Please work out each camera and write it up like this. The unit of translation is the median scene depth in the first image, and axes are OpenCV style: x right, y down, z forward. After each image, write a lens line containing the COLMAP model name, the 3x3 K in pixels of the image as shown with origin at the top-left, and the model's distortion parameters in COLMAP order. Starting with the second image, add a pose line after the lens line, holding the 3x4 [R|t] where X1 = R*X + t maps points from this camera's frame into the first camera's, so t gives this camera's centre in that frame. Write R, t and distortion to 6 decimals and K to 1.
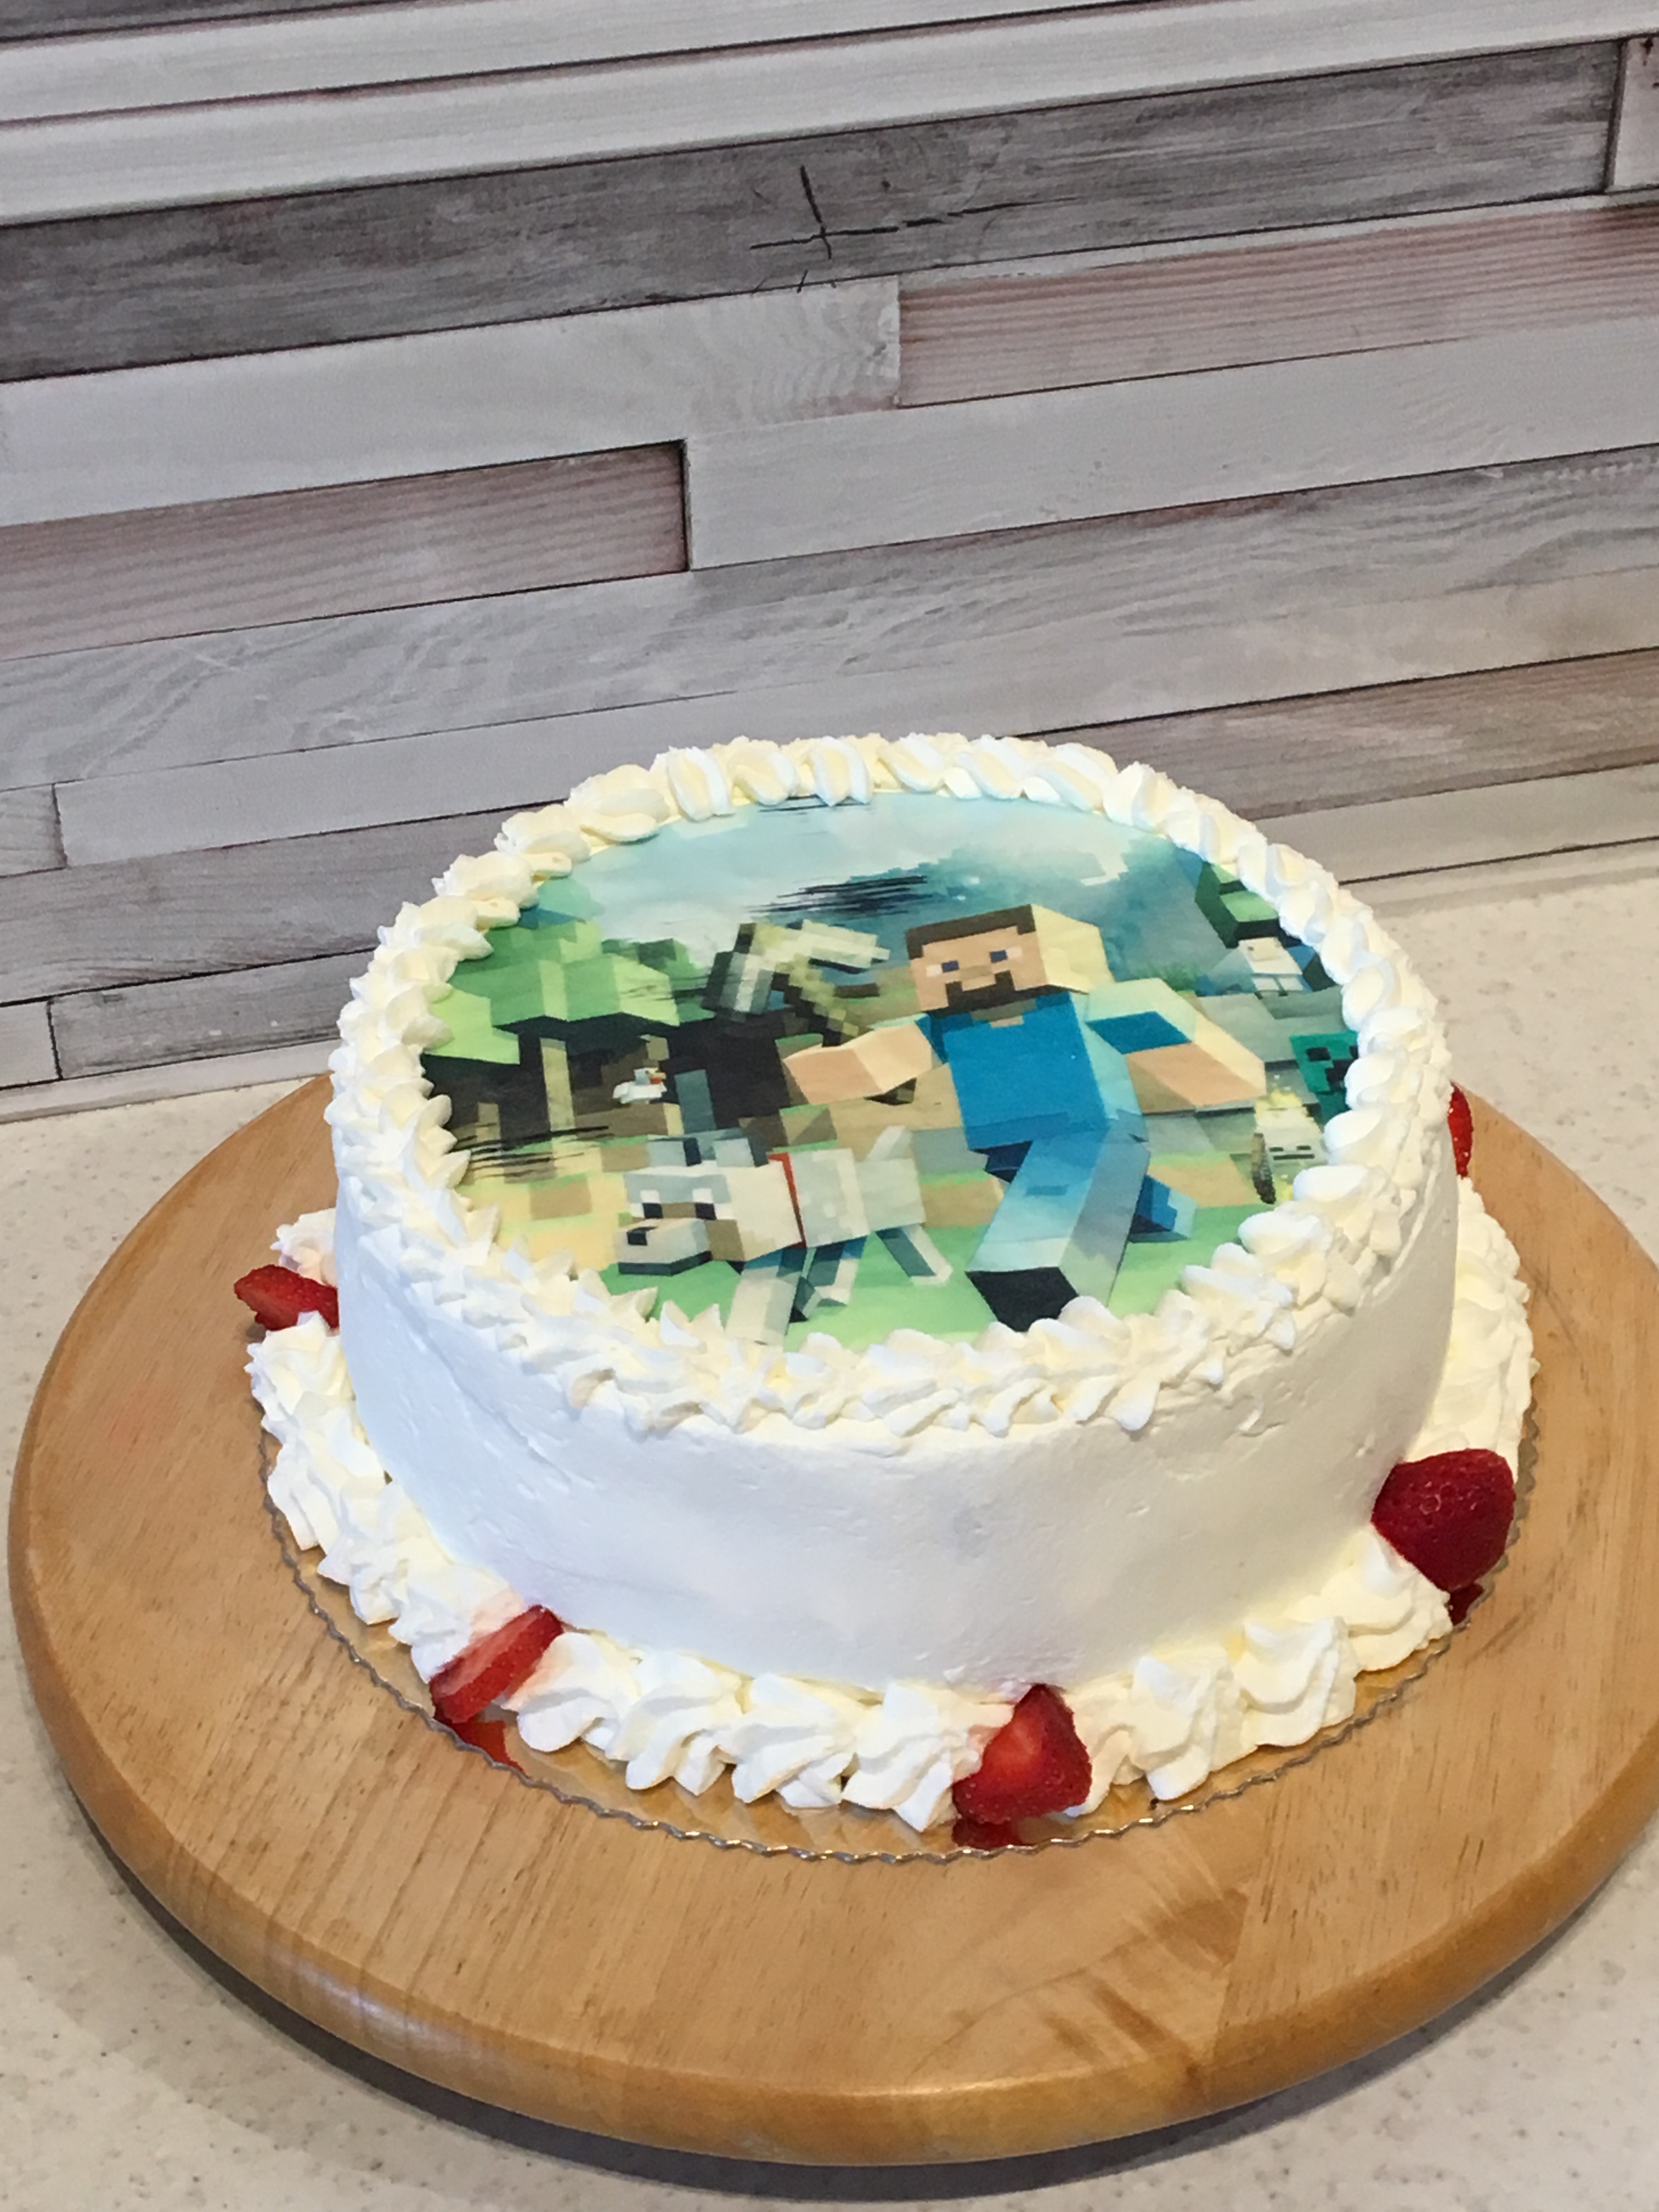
lens RADIAL K [[3707.9, 0, 831.9], [0, 3707.9, 1107.1], [0, 0, 1]] dist [0.061048, 0.000000]
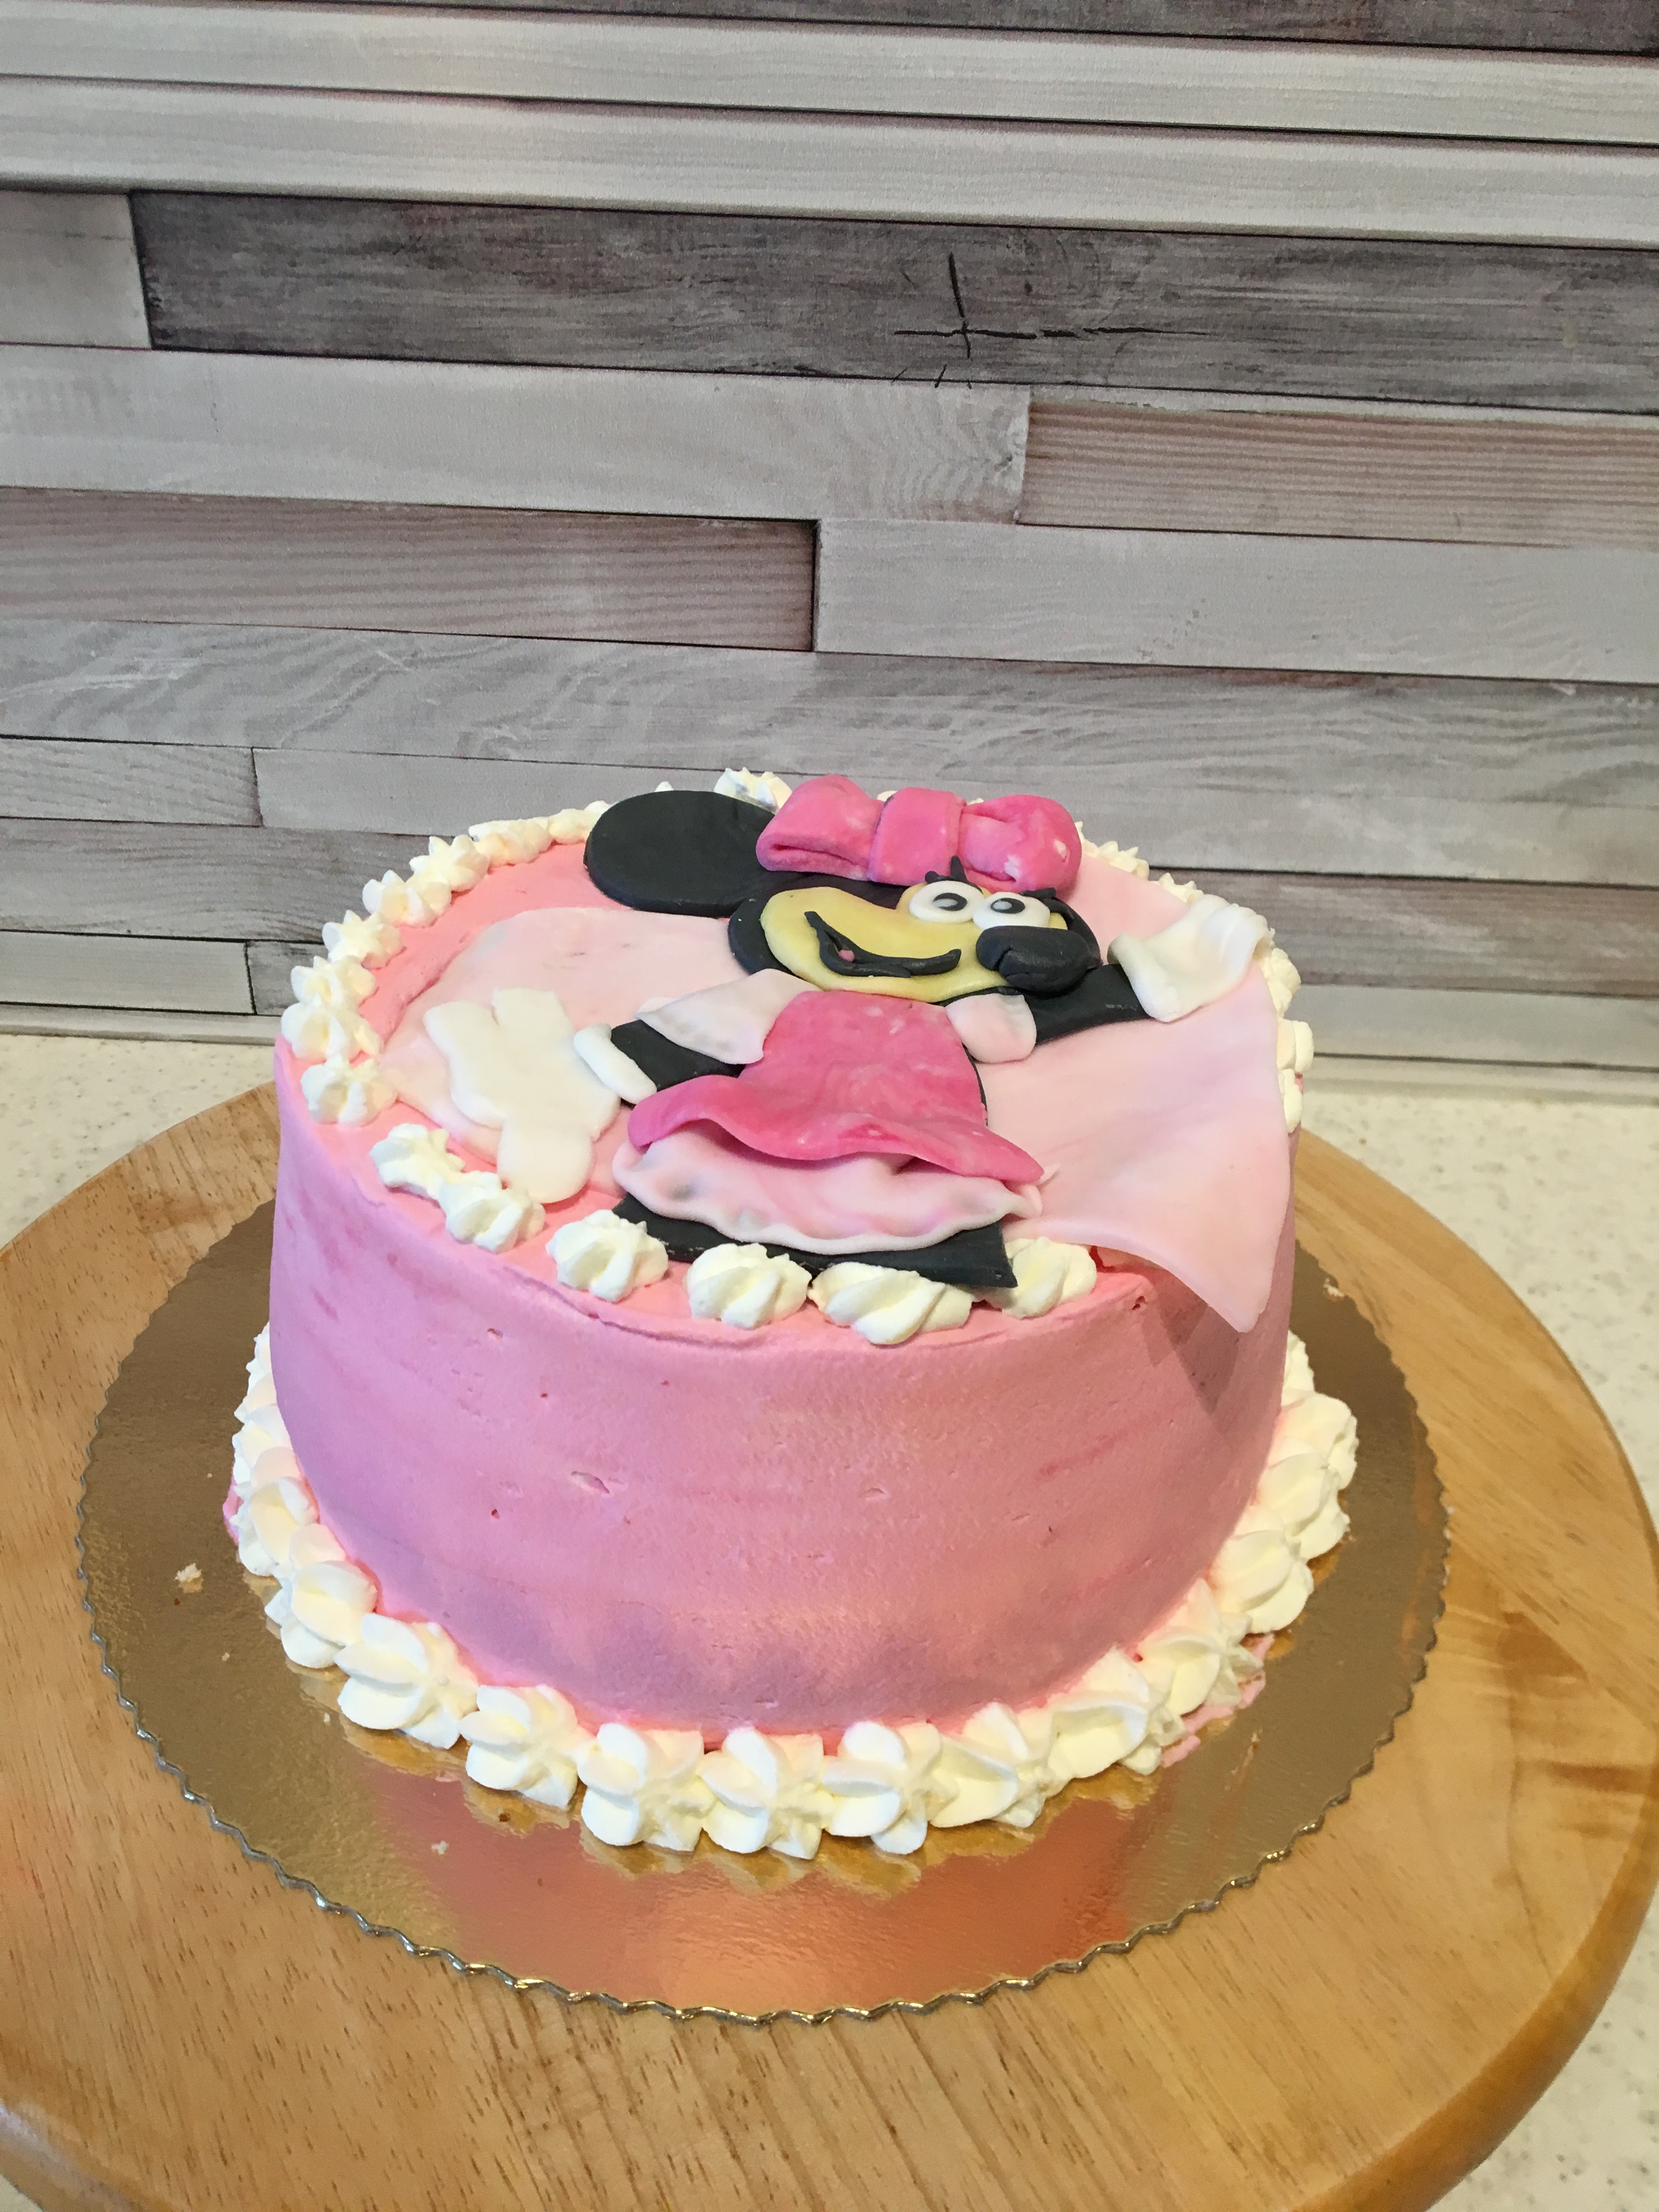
lens RADIAL K [[1835.7, 0, 817.2], [0, 1835.7, 1118.8], [0, 0, 1]] dist [0.070468, -0.107469]
pose [[0.967400, 0.175664, -0.182427, 0.091394], [-0.191144, 0.978996, -0.070926, 0.035472], [0.166136, 0.103484, 0.980658, 0.468496]]
